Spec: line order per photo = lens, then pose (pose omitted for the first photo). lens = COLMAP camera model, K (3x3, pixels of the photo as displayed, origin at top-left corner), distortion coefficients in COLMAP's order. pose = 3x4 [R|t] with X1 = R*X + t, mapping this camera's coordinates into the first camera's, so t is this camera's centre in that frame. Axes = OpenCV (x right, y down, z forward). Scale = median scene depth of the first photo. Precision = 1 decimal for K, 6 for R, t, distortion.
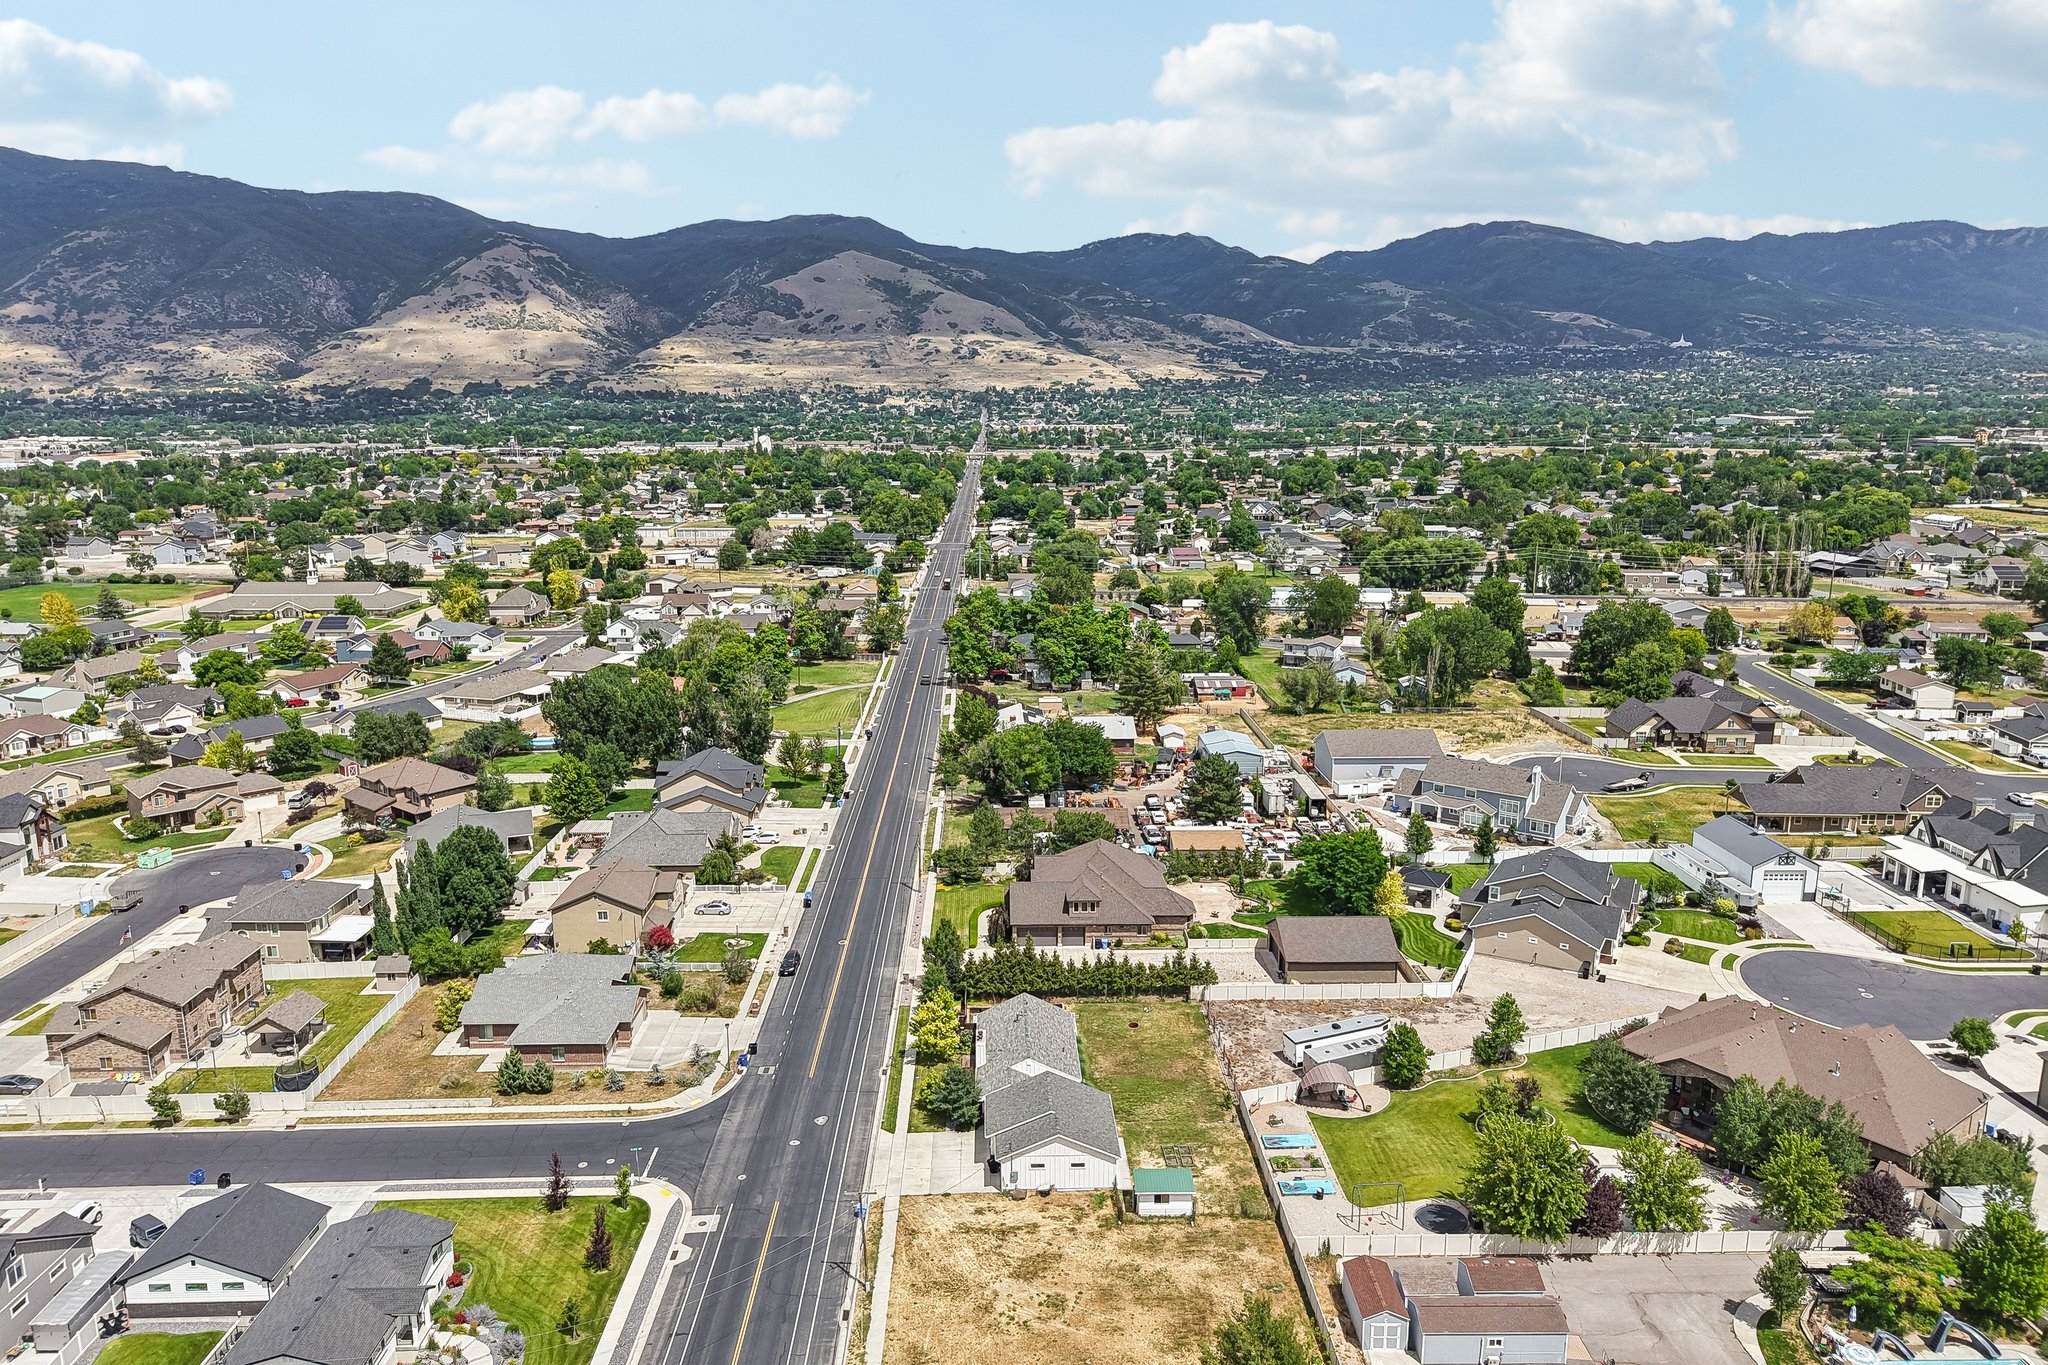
lens RADIAL K [[1379.8, 0, 1026.8], [0, 1379.8, 677.7], [0, 0, 1]] dist [0.074440, -0.111099]
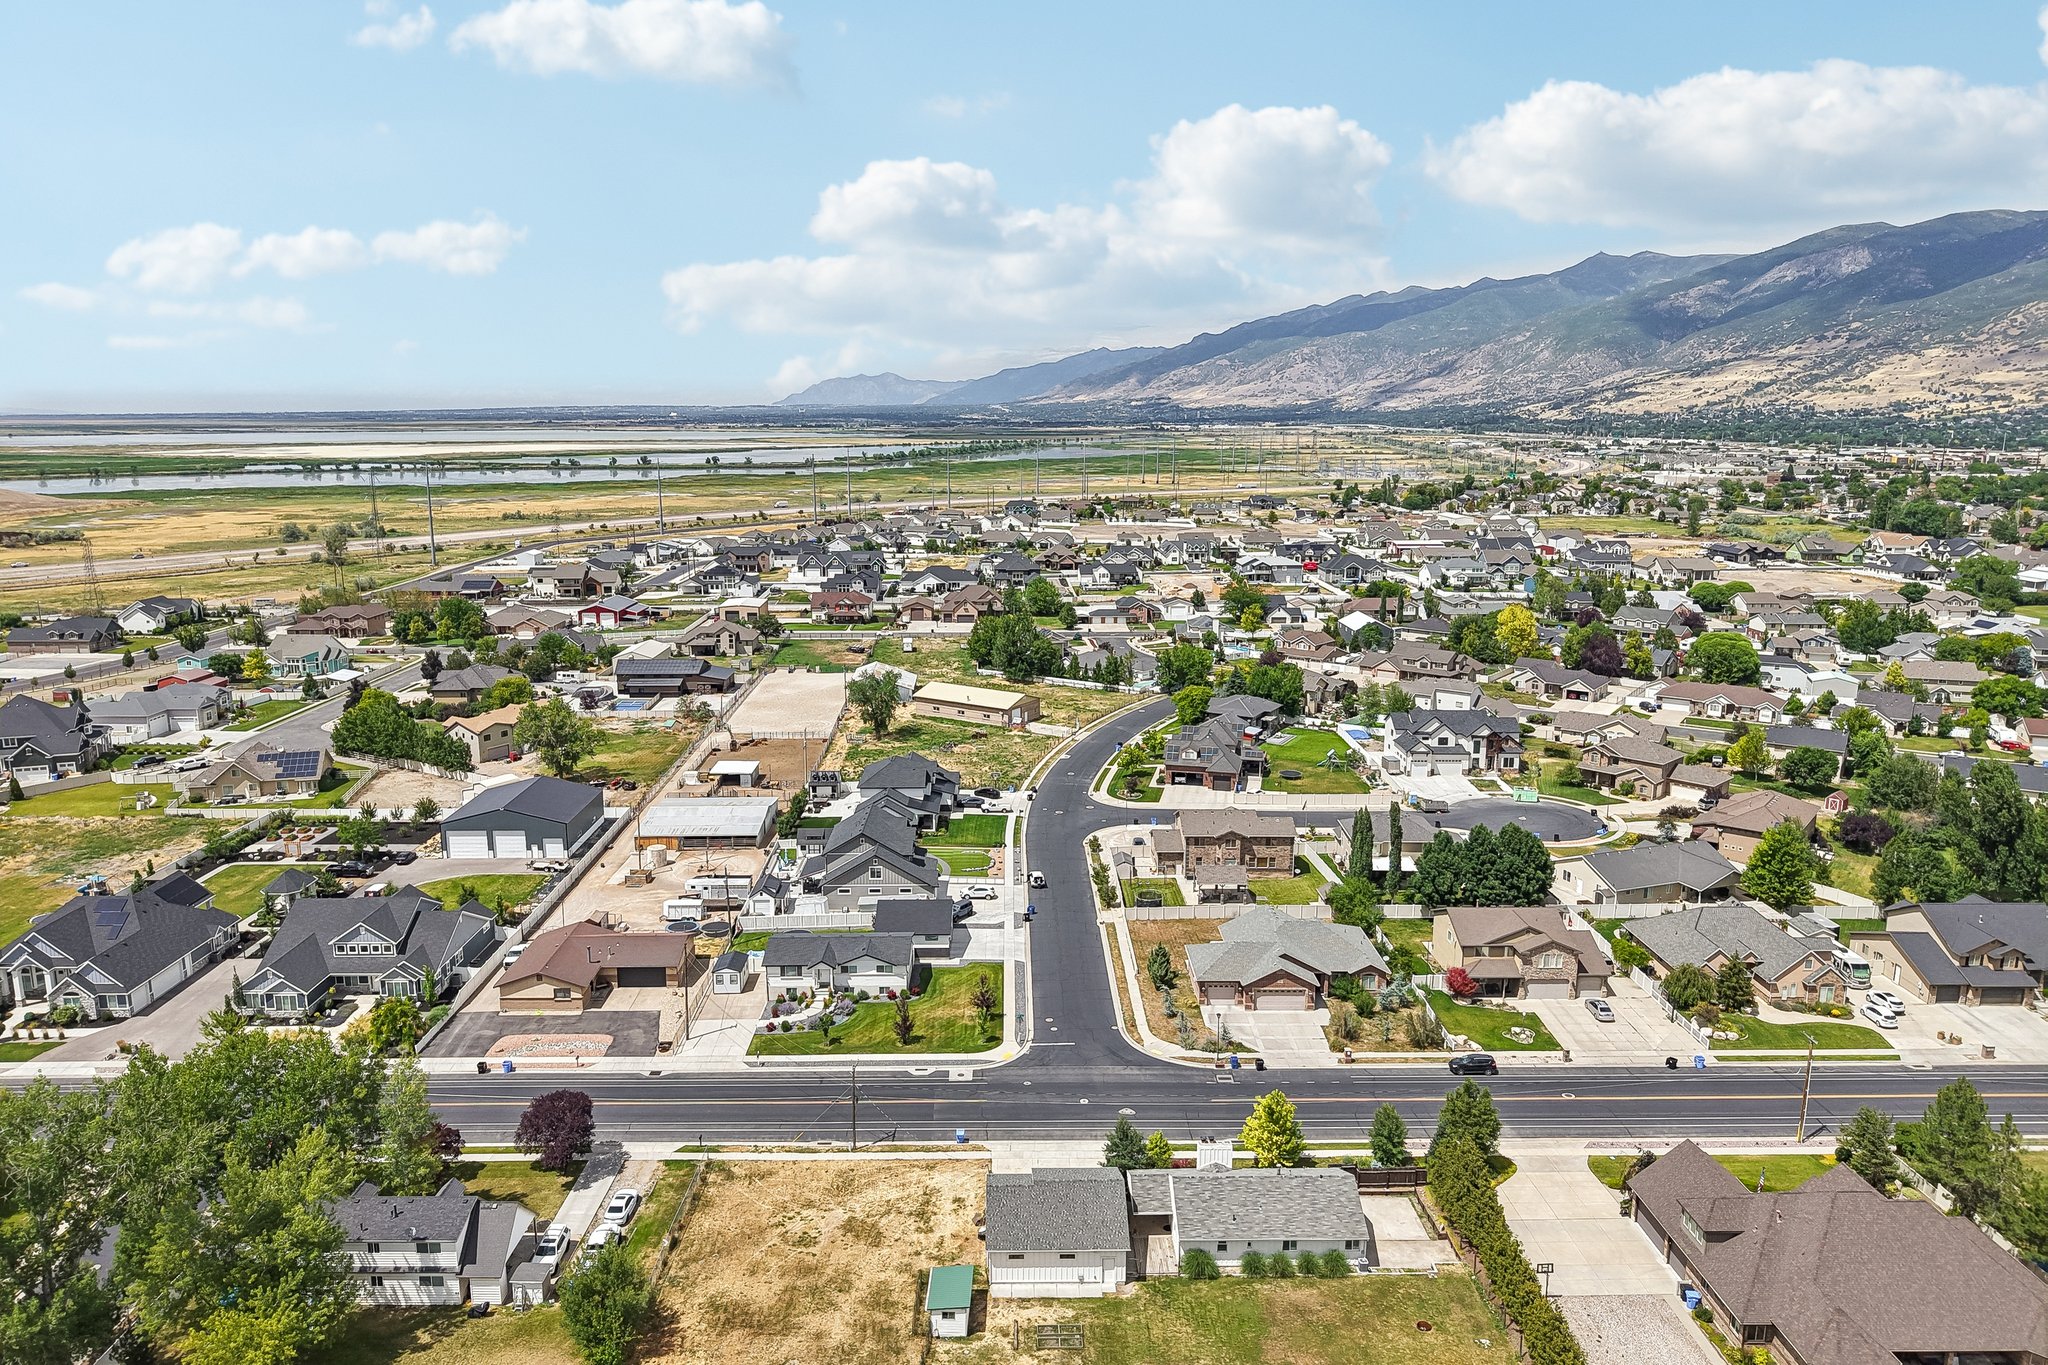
lens RADIAL K [[1379.8, 0, 1026.8], [0, 1379.8, 677.7], [0, 0, 1]] dist [0.074440, -0.111099]
pose [[-0.014269, 0.191629, -0.981364, 0.490668], [-0.194272, 0.962229, 0.190717, -0.102881], [0.980844, 0.193373, 0.023498, 0.525894]]
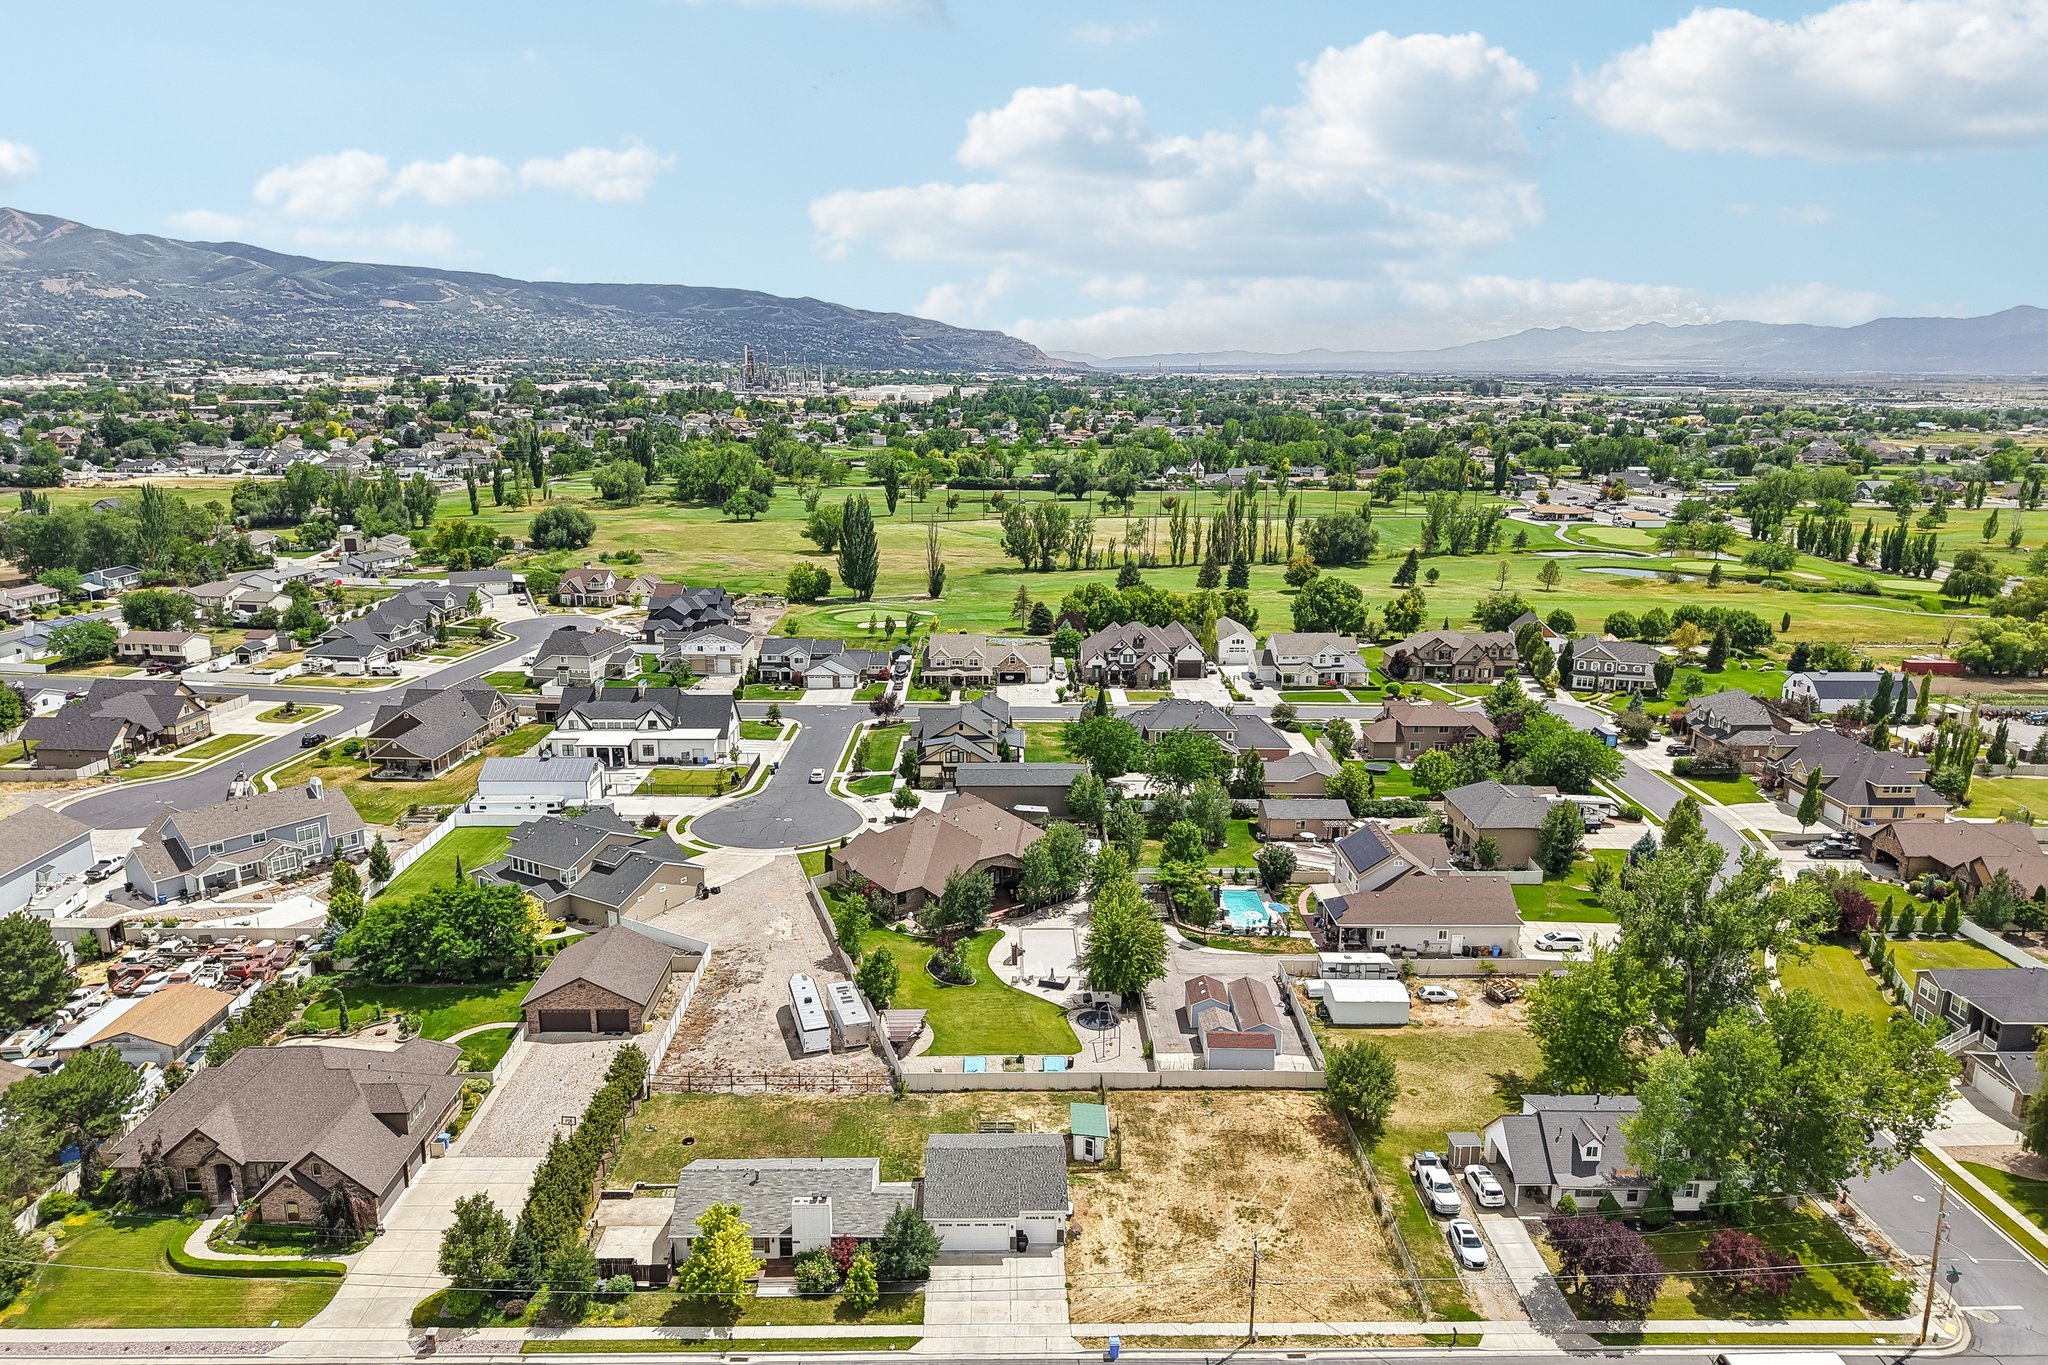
lens RADIAL K [[1372.7, 0, 1018.3], [0, 1372.7, 676.3], [0, 0, 1]] dist [0.073815, -0.100836]
pose [[0.013598, -0.221311, 0.975108, -0.456715], [0.187689, 0.958430, 0.214908, -0.100617], [-0.982134, 0.180095, 0.054570, 0.517408]]
